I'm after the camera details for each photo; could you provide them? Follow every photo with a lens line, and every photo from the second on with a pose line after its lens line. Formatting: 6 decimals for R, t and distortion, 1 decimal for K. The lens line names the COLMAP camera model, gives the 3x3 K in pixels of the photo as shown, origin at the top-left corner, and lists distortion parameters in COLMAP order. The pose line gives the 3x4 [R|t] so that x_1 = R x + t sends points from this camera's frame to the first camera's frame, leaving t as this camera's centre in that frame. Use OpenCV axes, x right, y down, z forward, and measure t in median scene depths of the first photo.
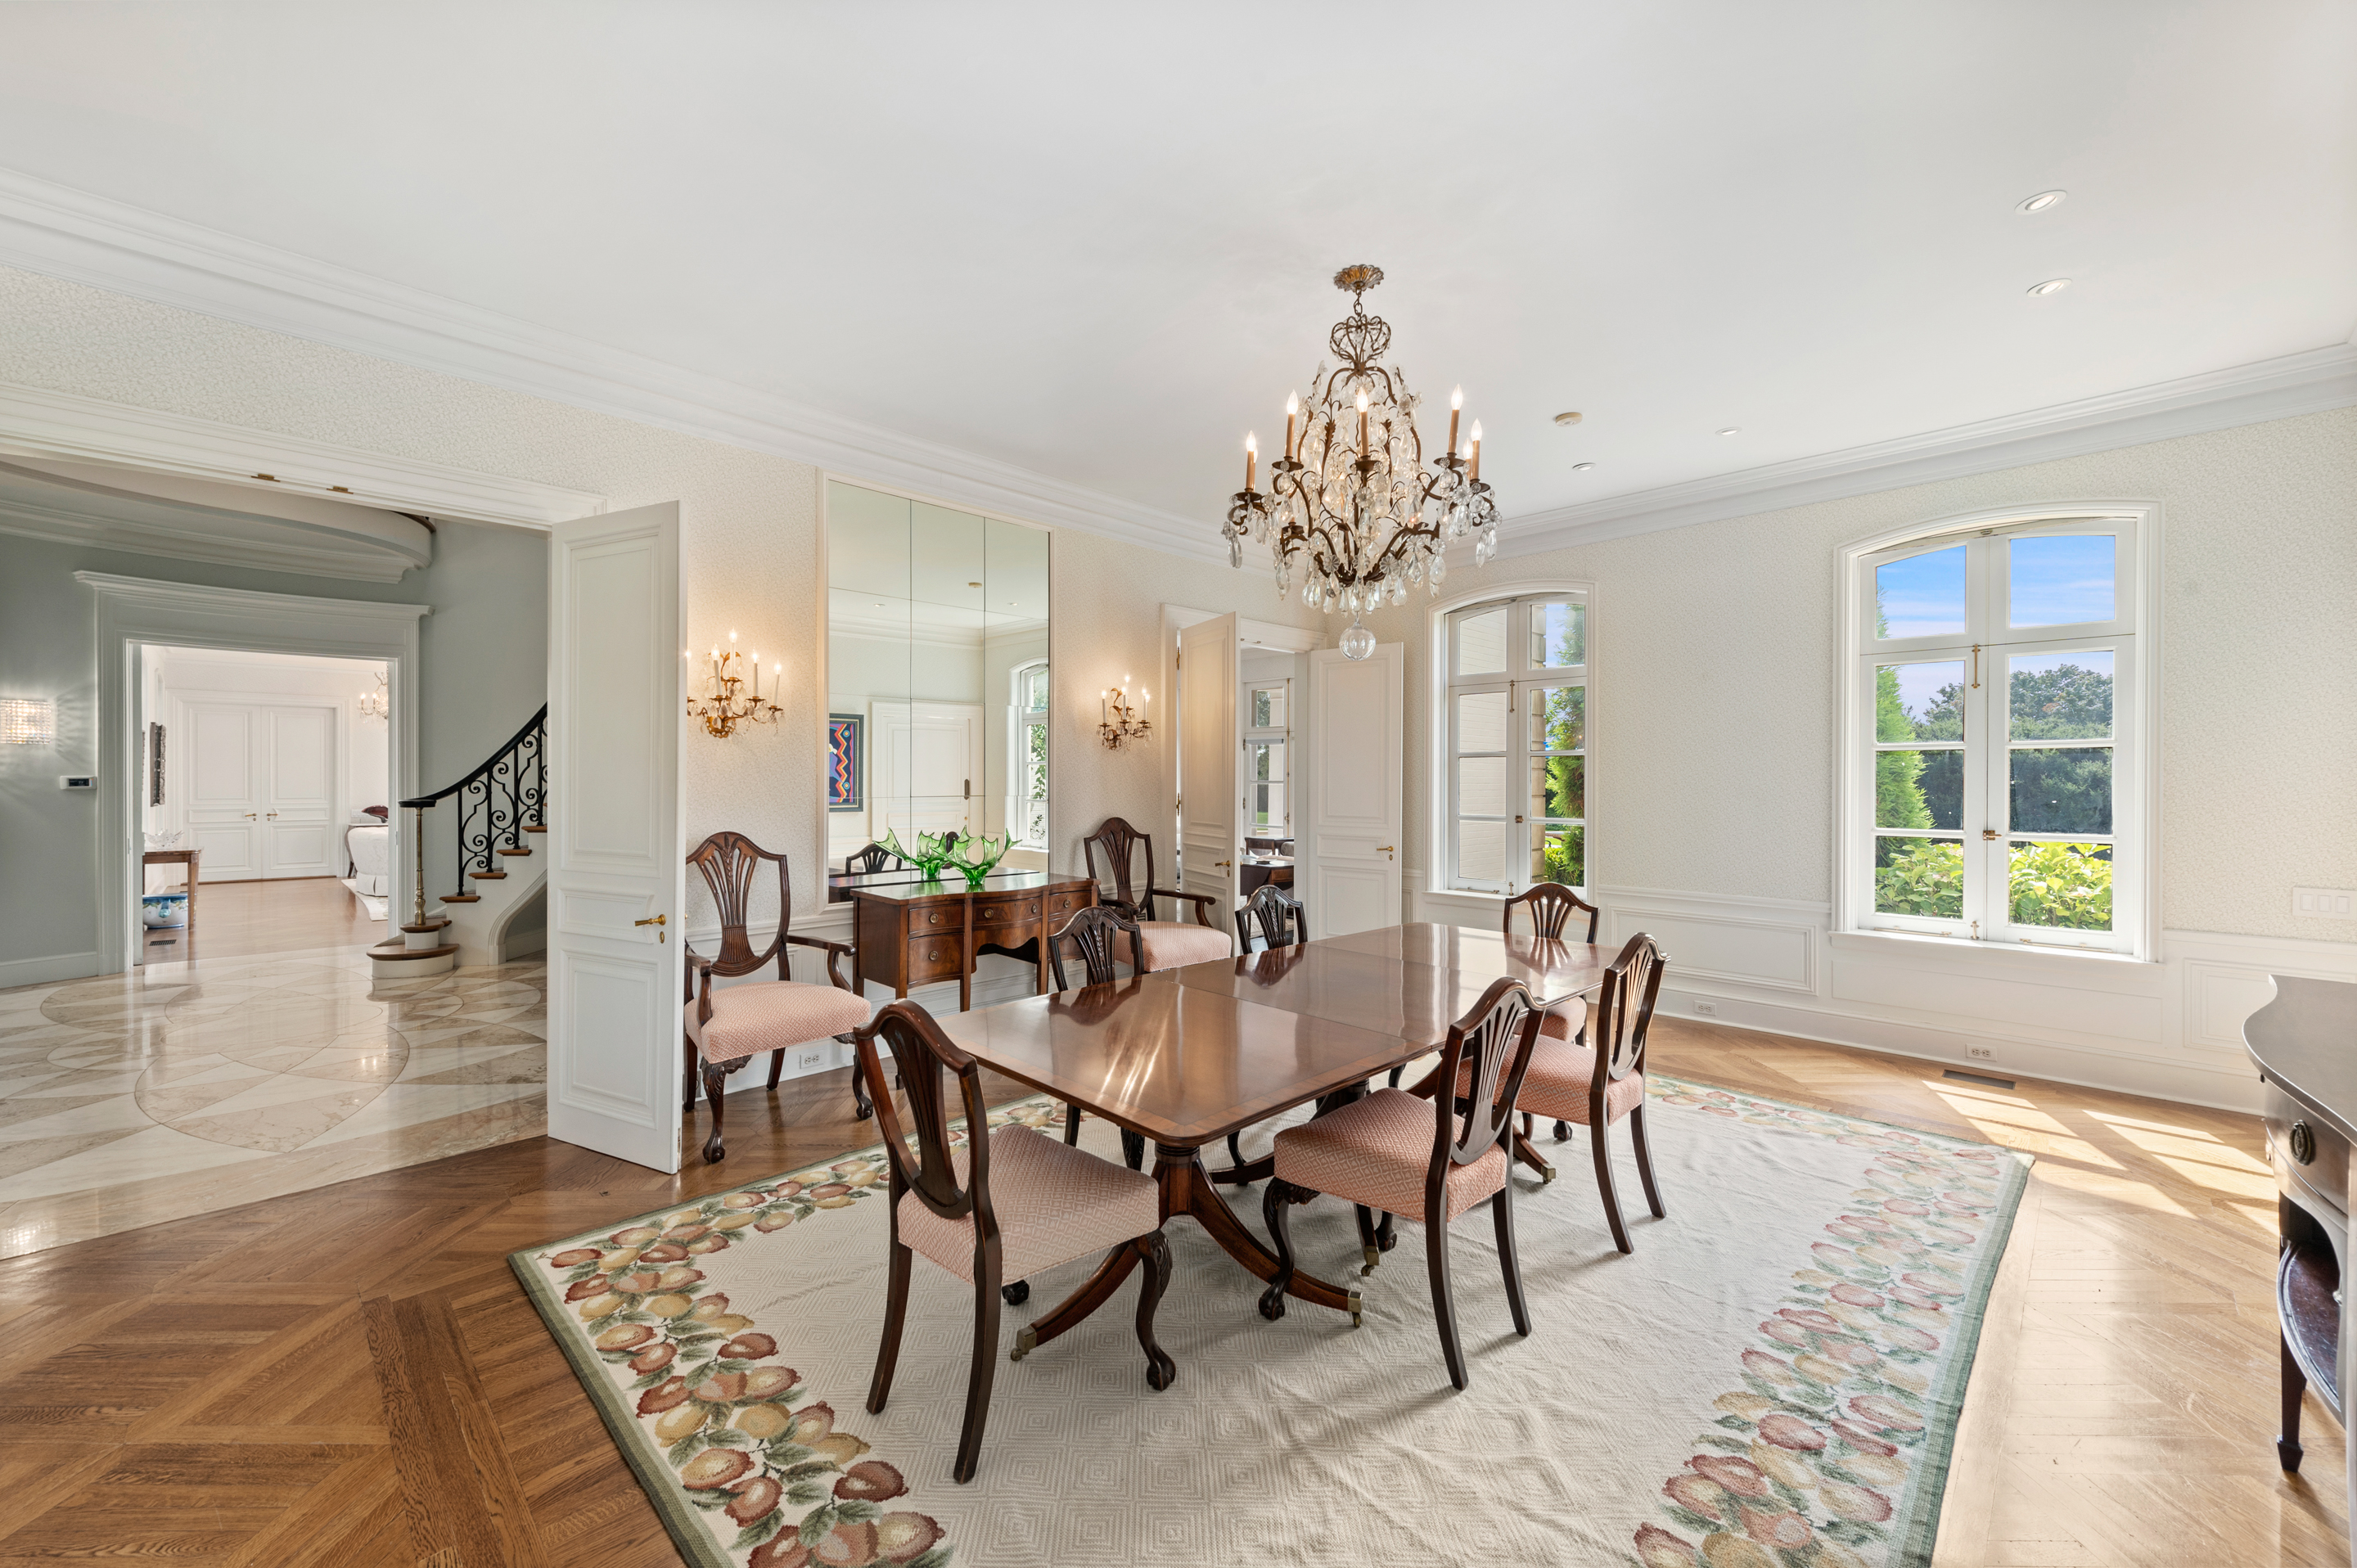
lens RADIAL K [[926.5, 0, 1172.0], [0, 926.5, 781.2], [0, 0, 1]] dist [0.011038, -0.000858]
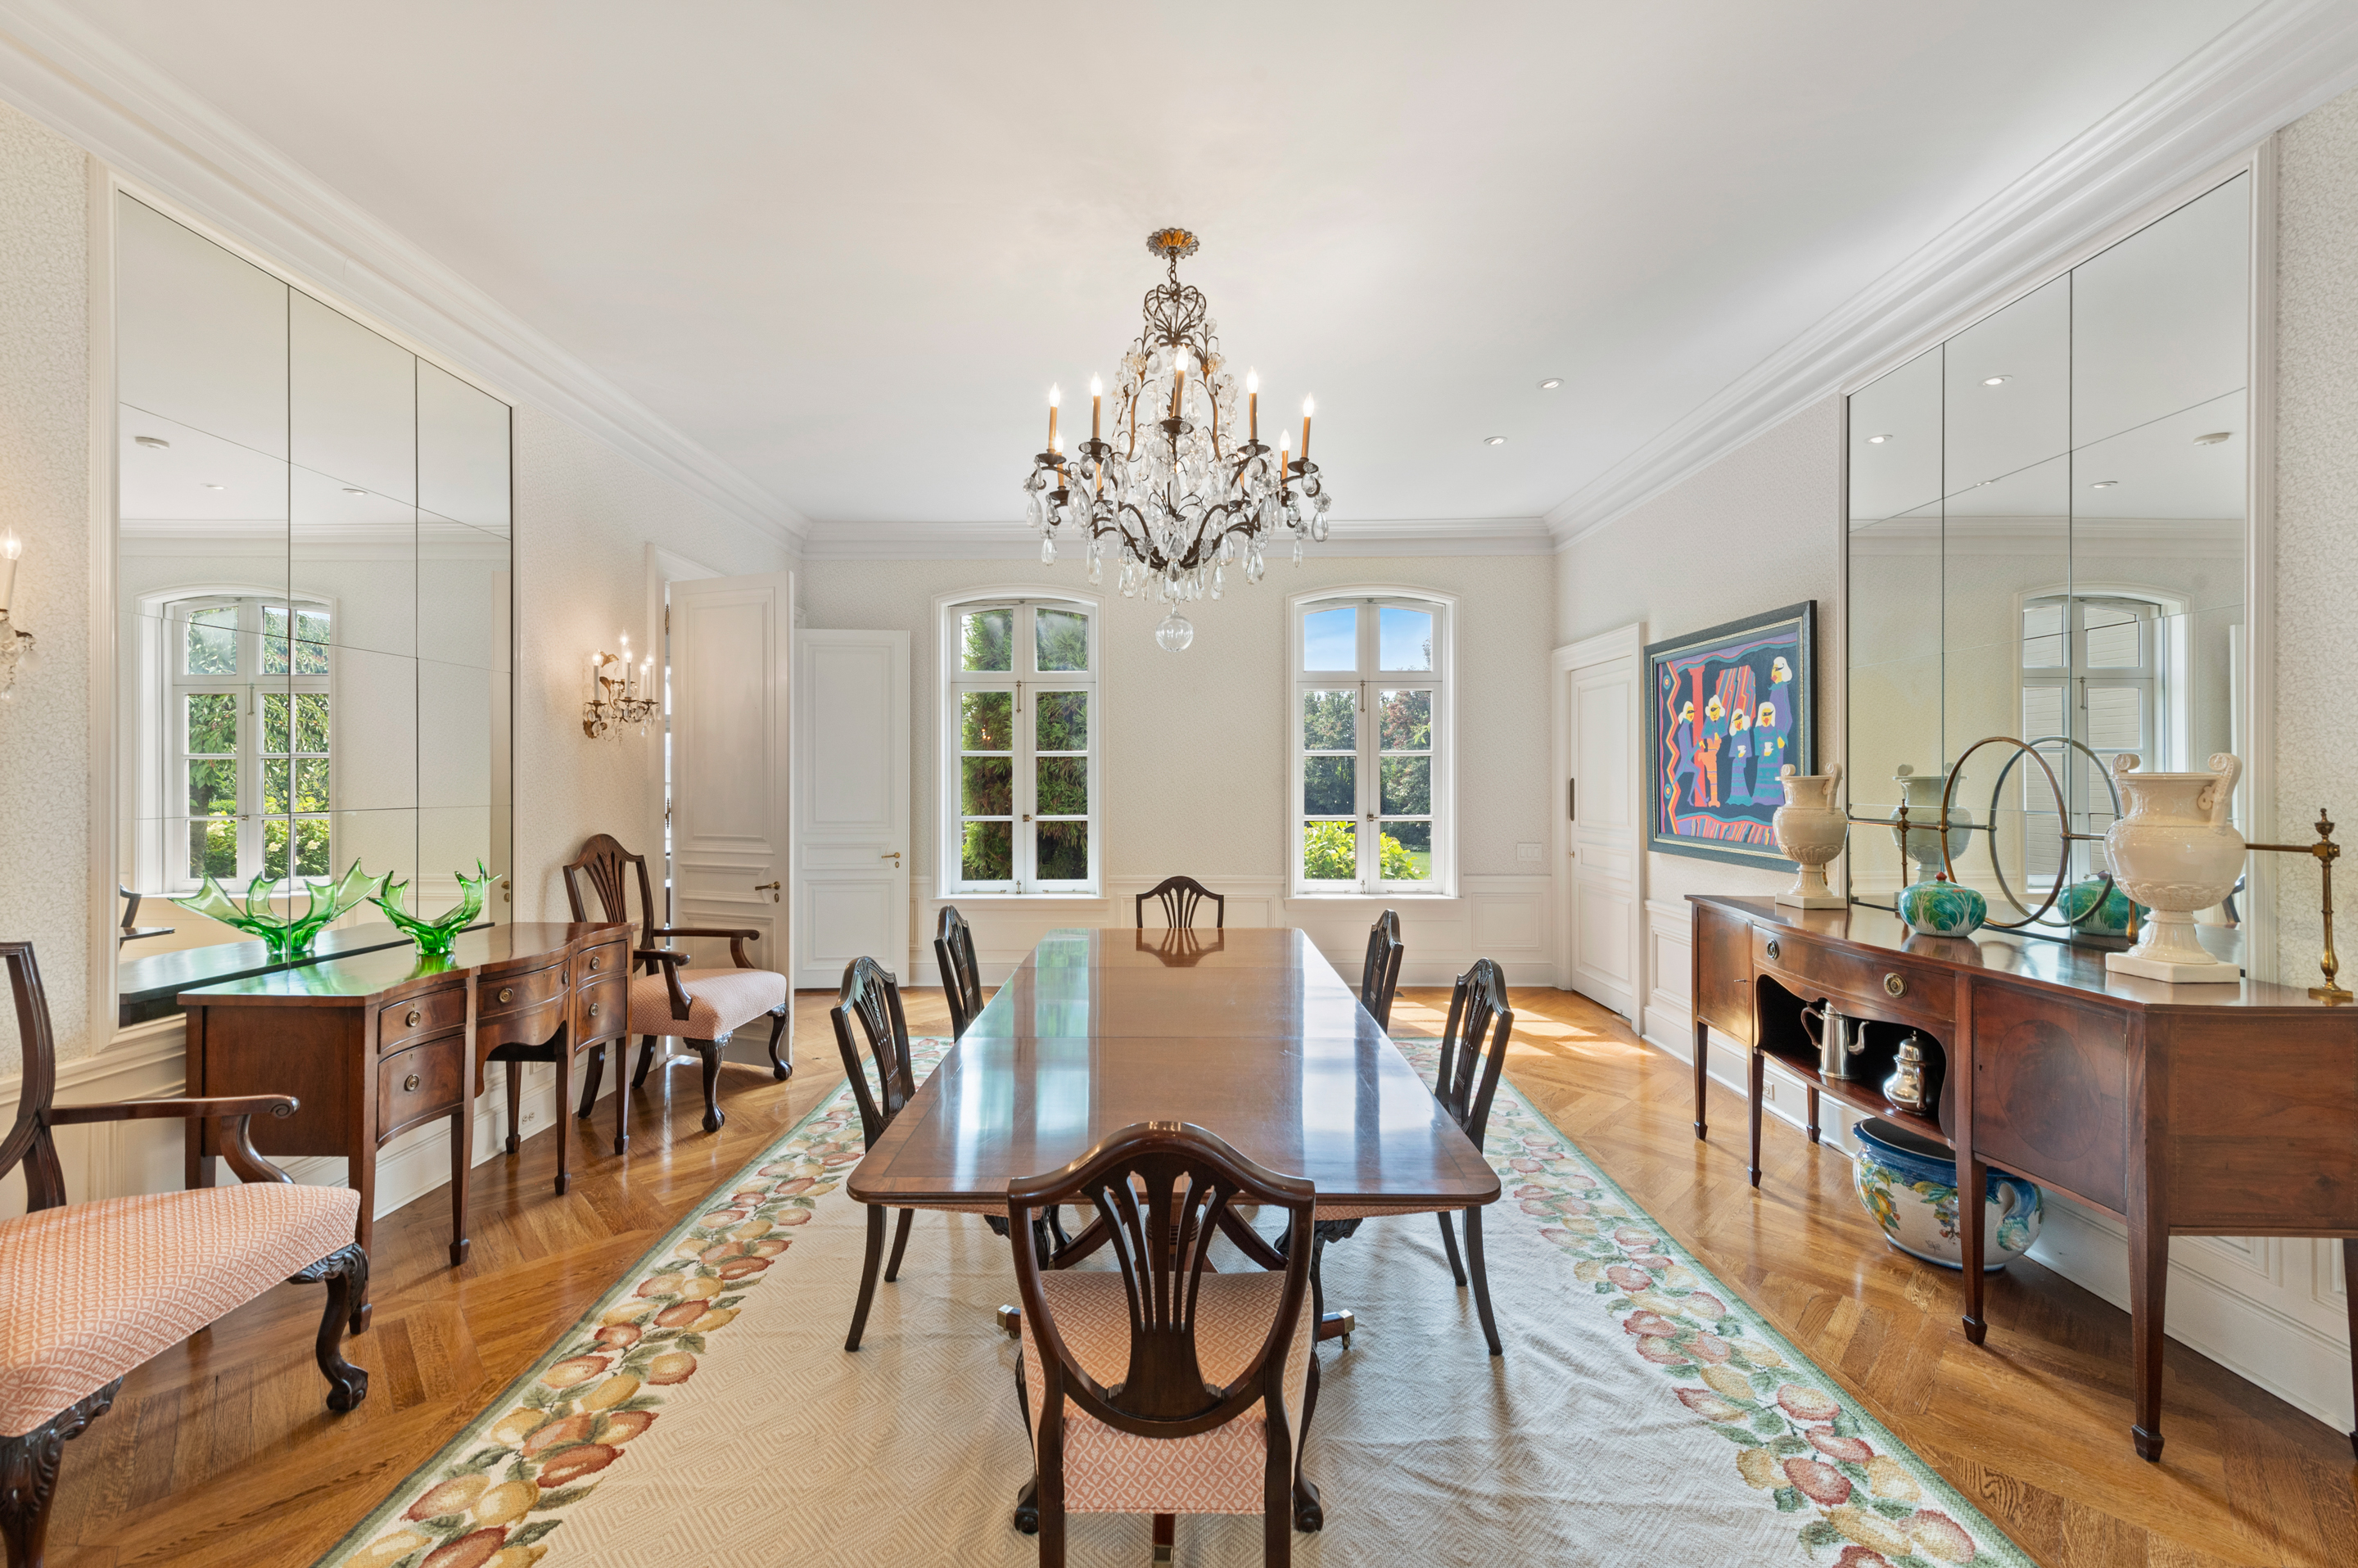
lens RADIAL K [[926.9, 0, 1173.4], [0, 926.9, 778.7], [0, 0, 1]] dist [0.011038, -0.000858]
pose [[0.712875, -0.003341, 0.701283, -0.300785], [0.004198, 0.999991, 0.000497, -0.002491], [-0.701279, 0.002590, 0.712882, 0.218818]]
